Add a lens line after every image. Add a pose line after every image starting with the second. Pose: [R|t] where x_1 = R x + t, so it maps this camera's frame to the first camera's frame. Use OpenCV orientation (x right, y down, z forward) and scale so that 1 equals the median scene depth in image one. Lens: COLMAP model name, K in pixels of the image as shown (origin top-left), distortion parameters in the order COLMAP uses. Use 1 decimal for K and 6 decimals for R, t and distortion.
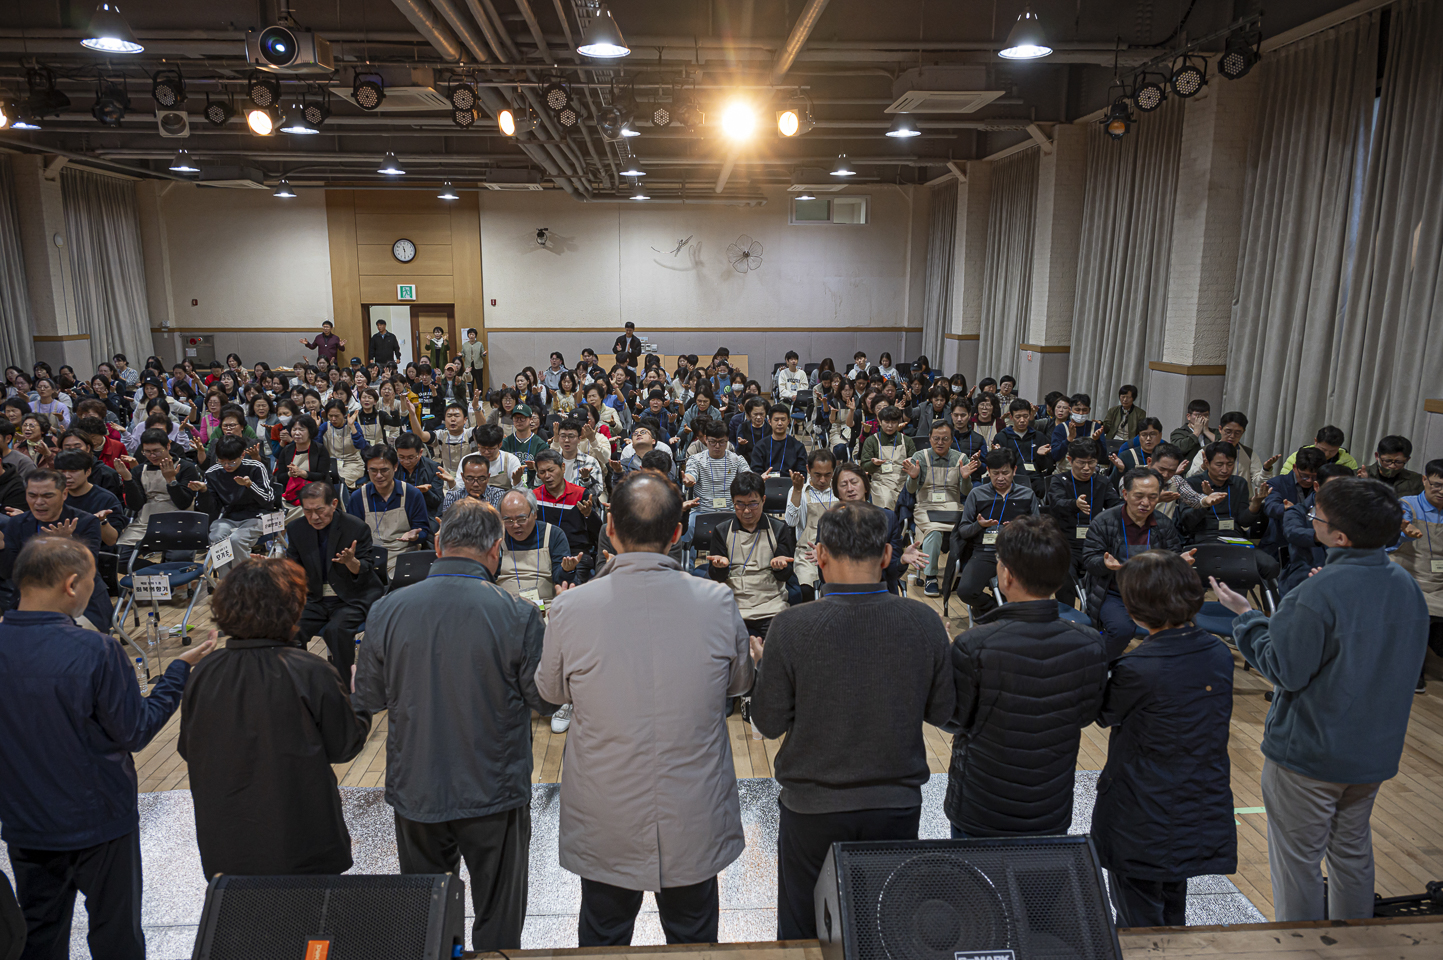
lens RADIAL K [[977.4, 0, 716.9], [0, 977.4, 464.7], [0, 0, 1]] dist [0.009226, -0.005129]
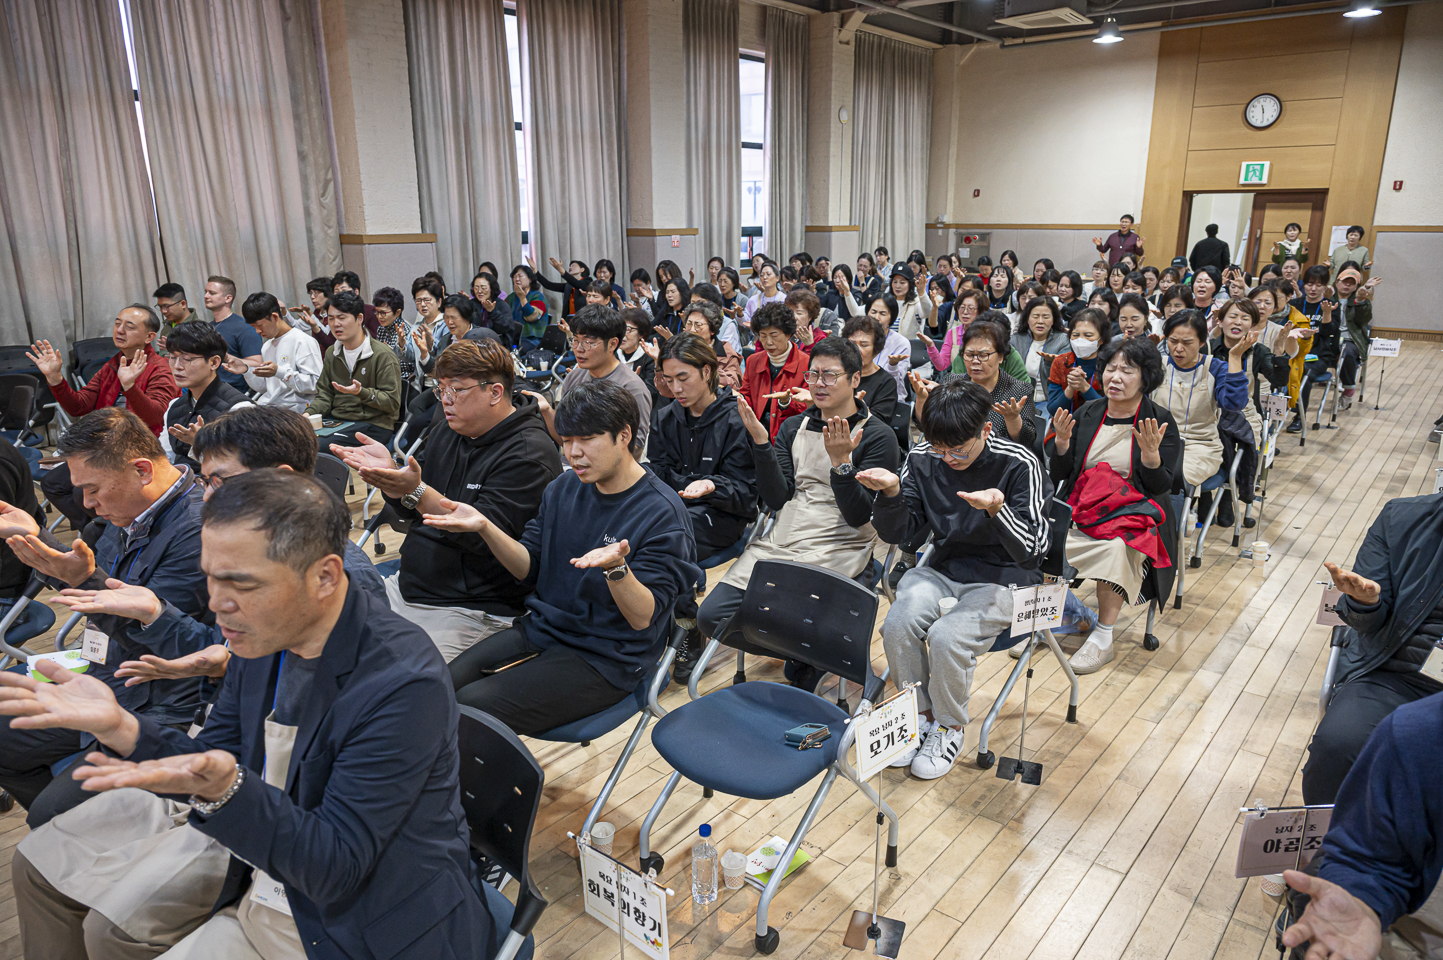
lens RADIAL K [[977.4, 0, 719.5], [0, 977.4, 471.3], [0, 0, 1]] dist [0.009226, -0.005129]
pose [[0.737986, 0.168313, -0.653489, -0.132540], [-0.113760, 0.985566, 0.125374, -0.013339], [0.665159, -0.018183, 0.746481, 0.275033]]
